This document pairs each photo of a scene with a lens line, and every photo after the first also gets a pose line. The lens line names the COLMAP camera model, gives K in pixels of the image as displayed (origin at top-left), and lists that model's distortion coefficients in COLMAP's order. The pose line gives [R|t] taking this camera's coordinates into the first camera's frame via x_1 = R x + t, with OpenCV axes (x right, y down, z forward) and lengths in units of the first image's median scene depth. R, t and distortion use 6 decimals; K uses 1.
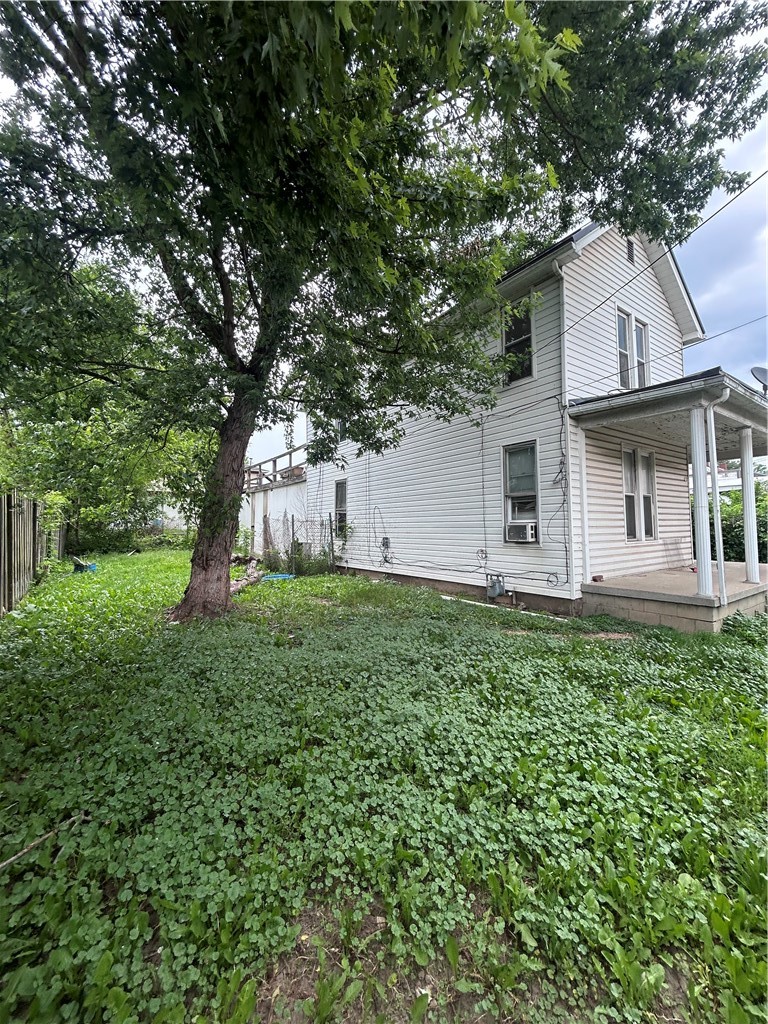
lens RADIAL K [[414.1, 0, 381.9], [0, 414.1, 509.0], [0, 0, 1]] dist [0.000279, 0.000156]
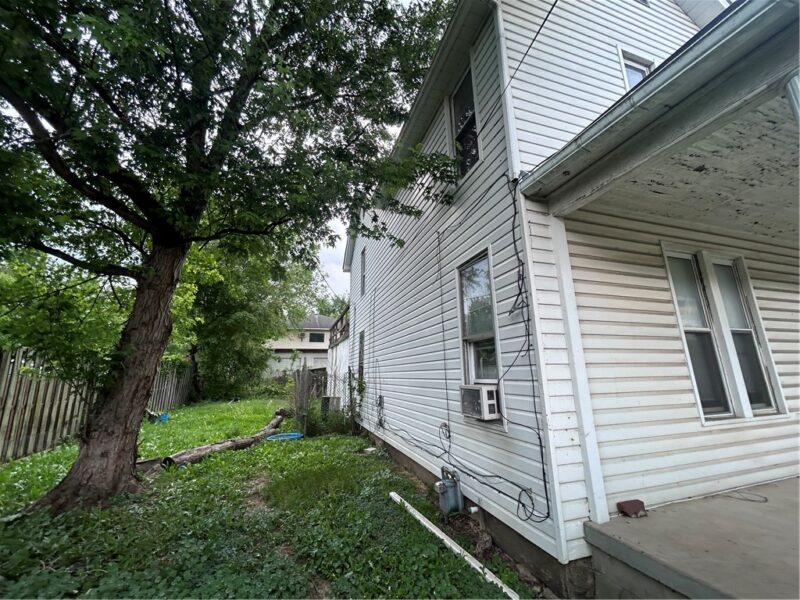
lens RADIAL K [[323.6, 0, 400.0], [0, 323.6, 300.0], [0, 0, 1]] dist [0.000279, 0.000156]
pose [[0.955412, -0.074573, -0.285704, 0.368404], [0.022191, 0.982981, -0.182365, -0.004179], [0.294440, 0.167894, 0.940806, 0.500334]]
